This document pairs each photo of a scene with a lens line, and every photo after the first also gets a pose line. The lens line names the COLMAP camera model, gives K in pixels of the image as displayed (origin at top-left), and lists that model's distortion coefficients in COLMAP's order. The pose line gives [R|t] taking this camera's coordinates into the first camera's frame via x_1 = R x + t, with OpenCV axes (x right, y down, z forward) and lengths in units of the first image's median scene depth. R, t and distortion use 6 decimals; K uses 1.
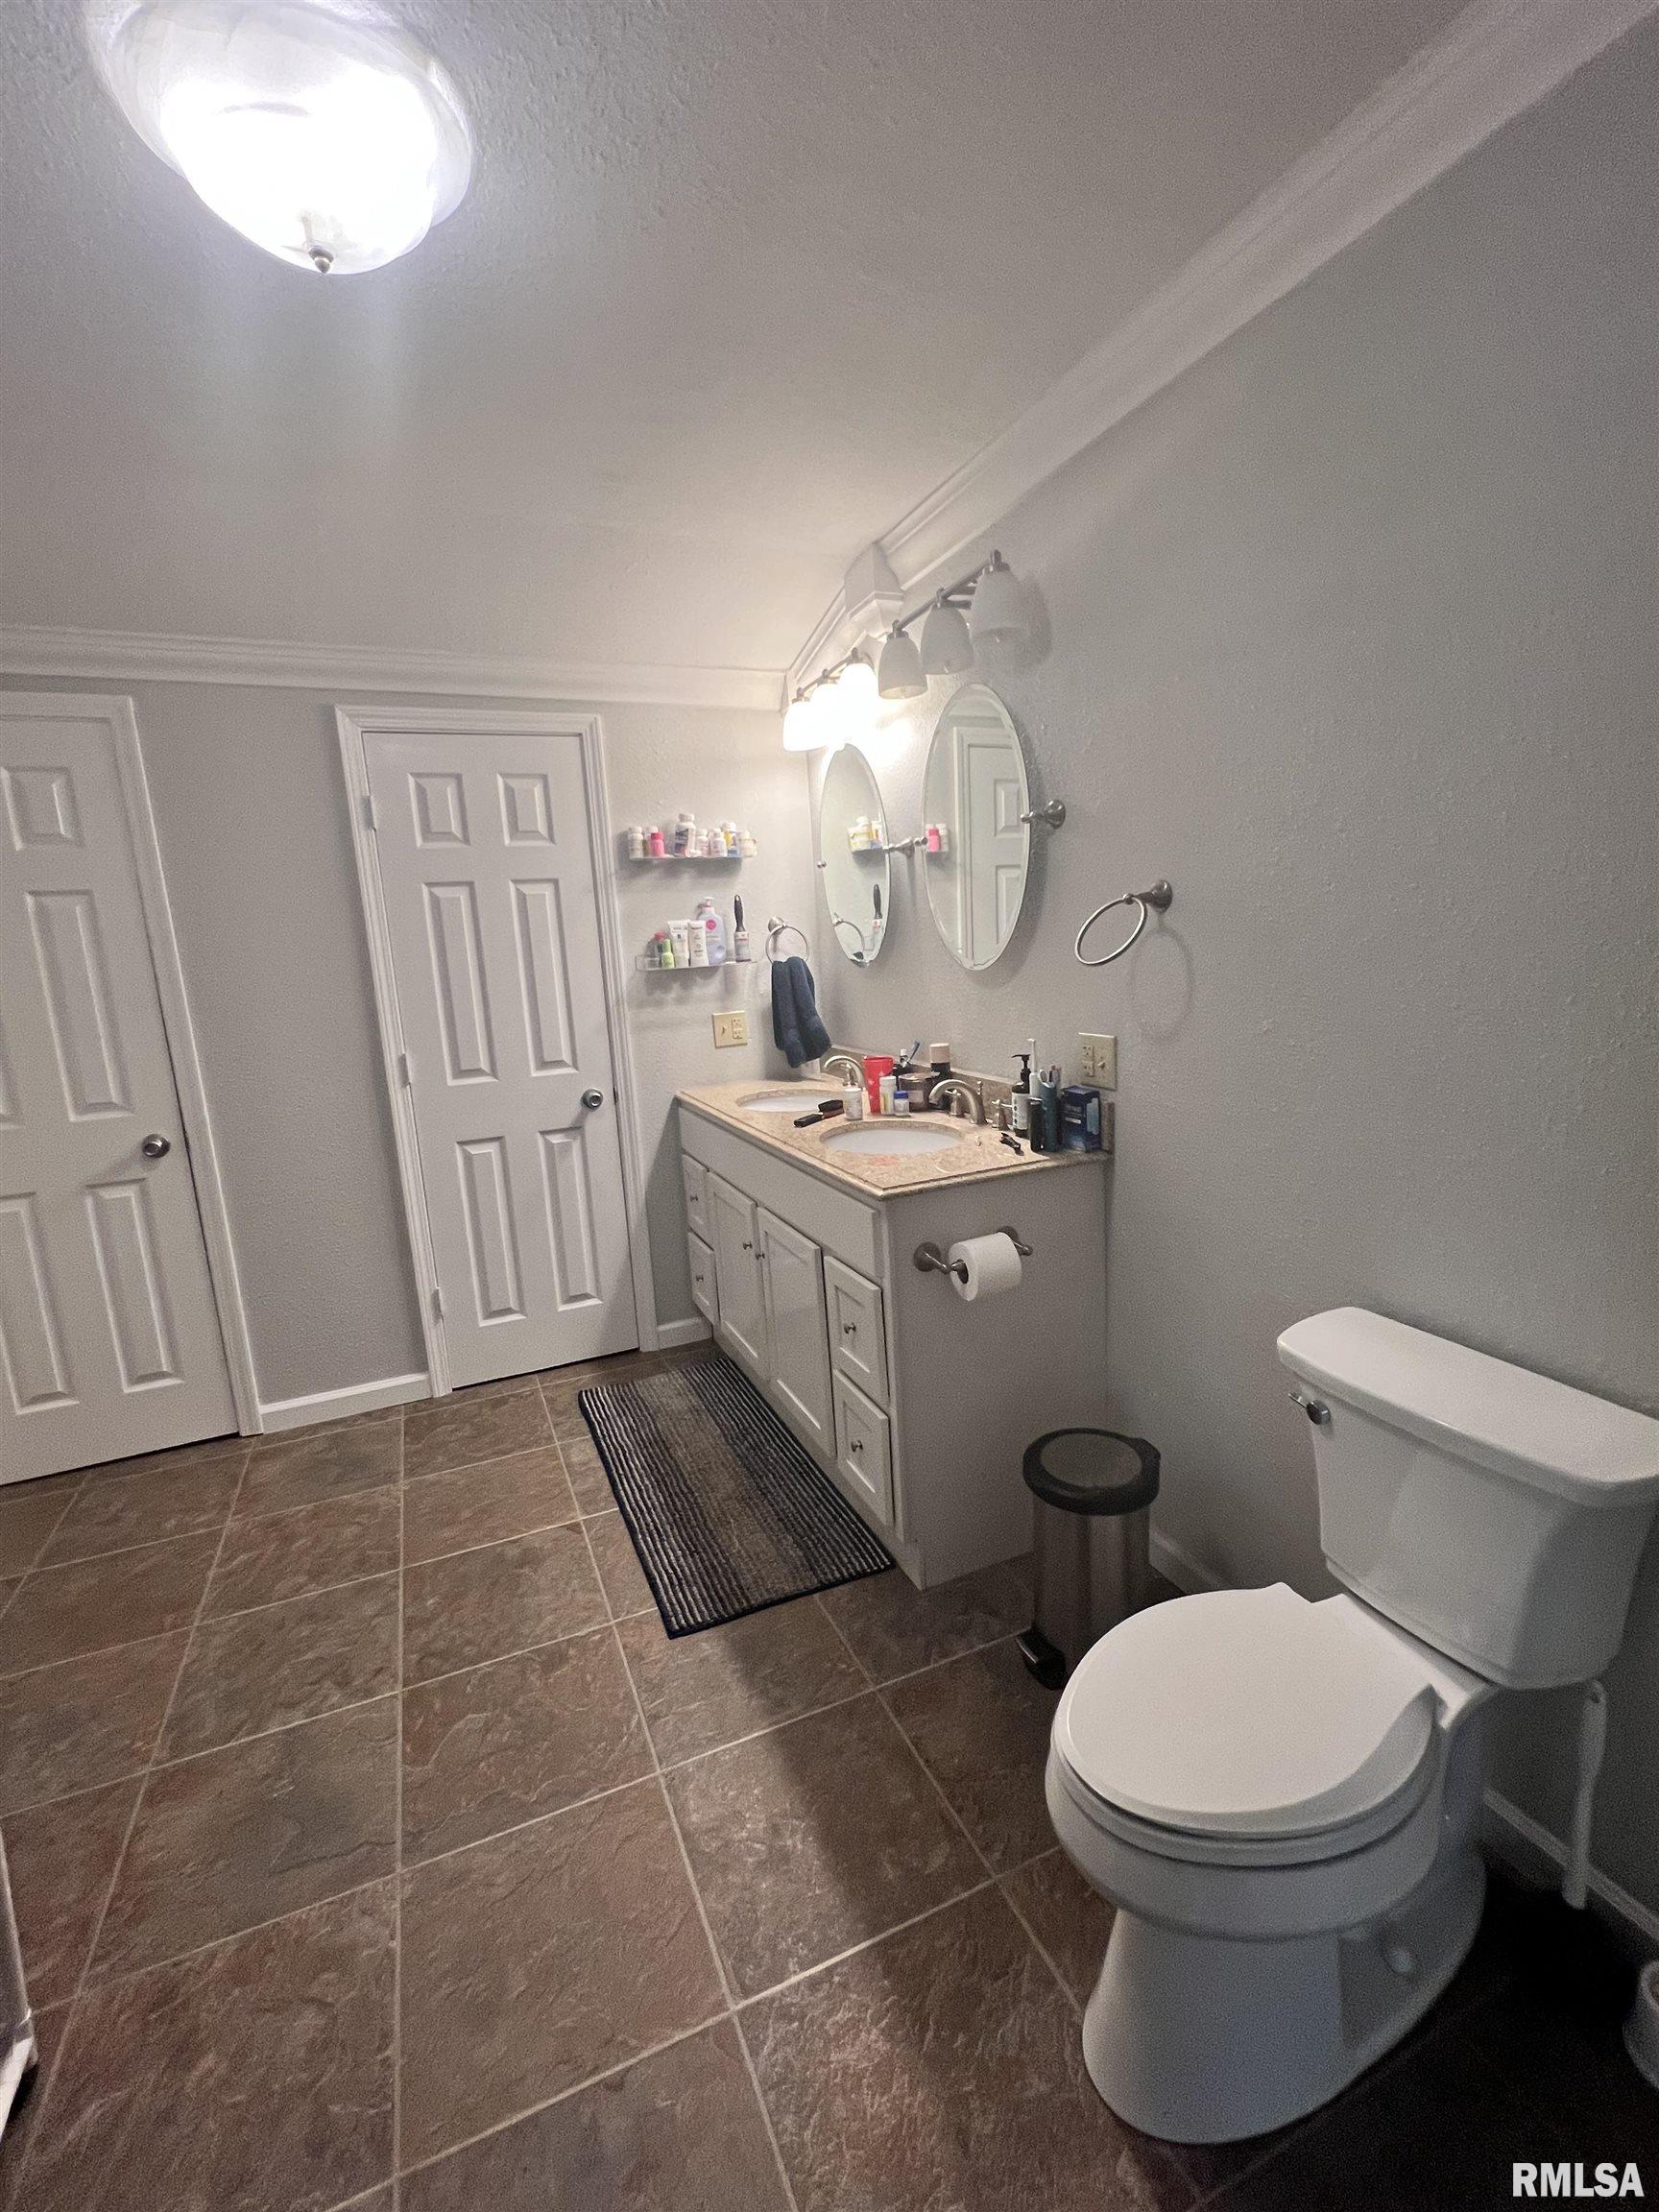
lens RADIAL K [[968.5, 0, 826.8], [0, 968.5, 1101.7], [0, 0, 1]] dist [0.000226, 0.000009]
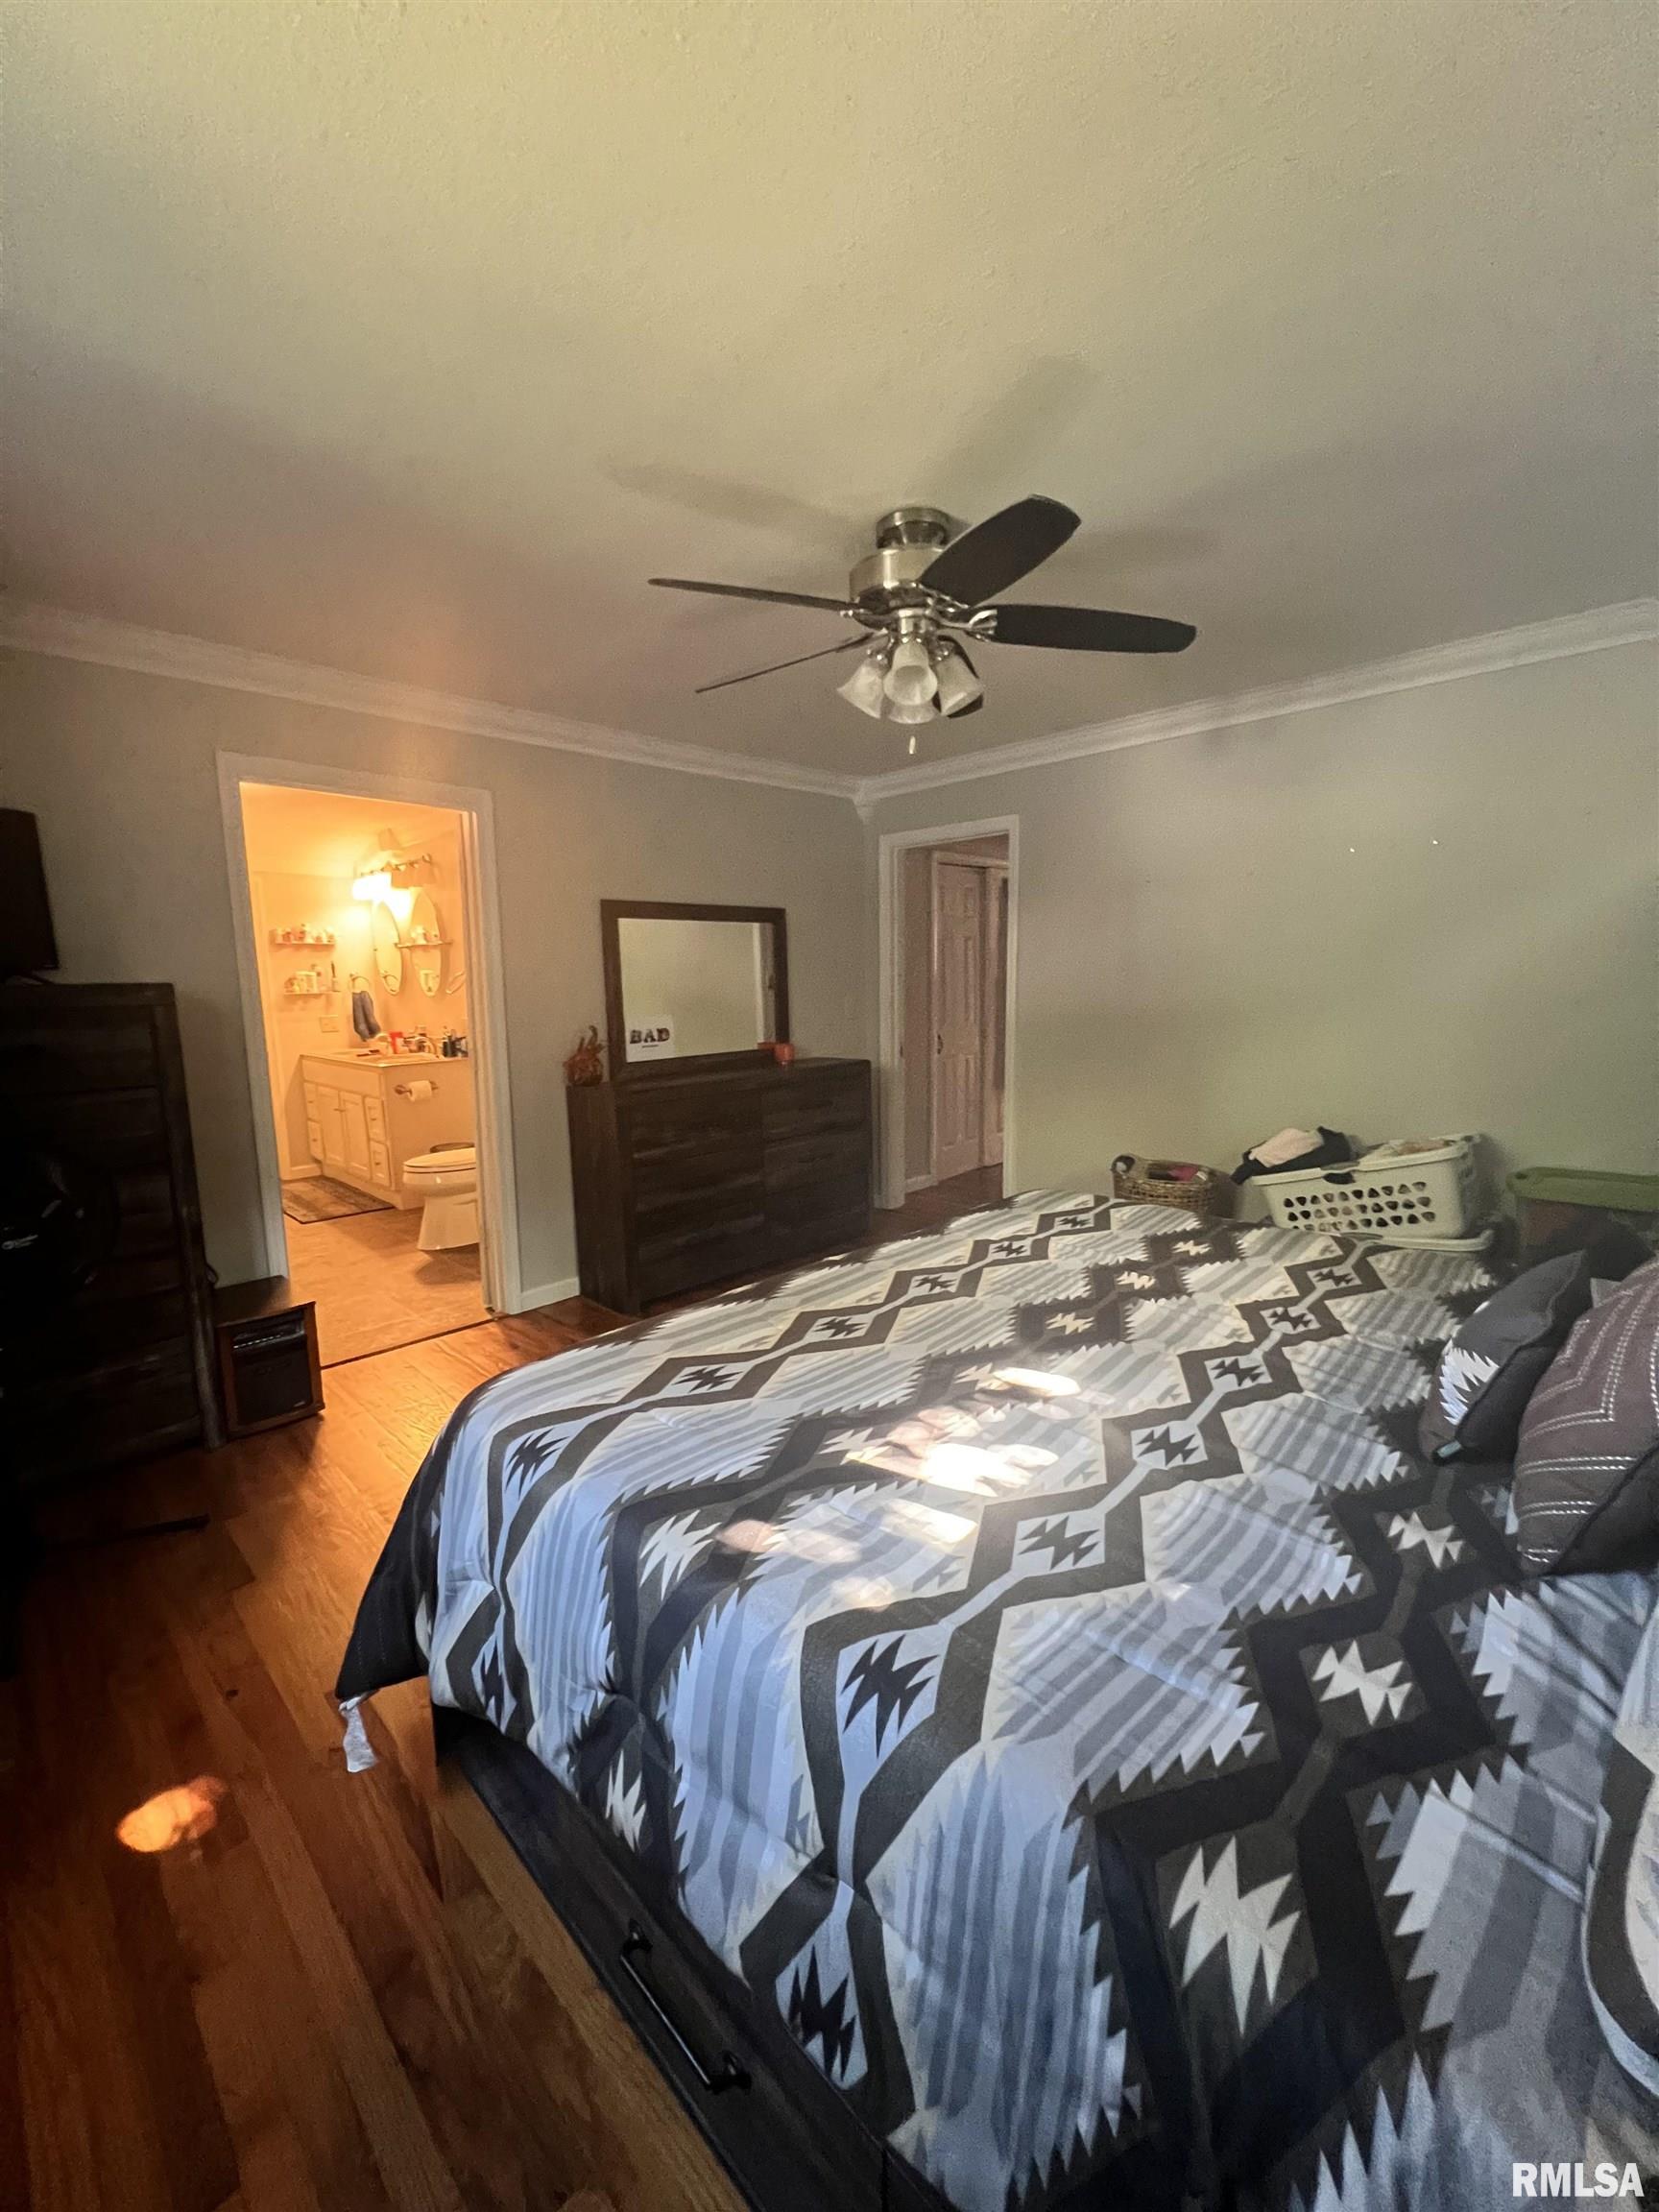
lens RADIAL K [[886.6, 0, 831.5], [0, 886.6, 1120.2], [0, 0, 1]] dist [-0.000742, -0.000007]
pose [[0.926609, -0.013364, 0.375788, 0.195538], [0.026405, 0.999214, -0.029573, 0.235004], [-0.375098, 0.037325, 0.926234, -1.265242]]
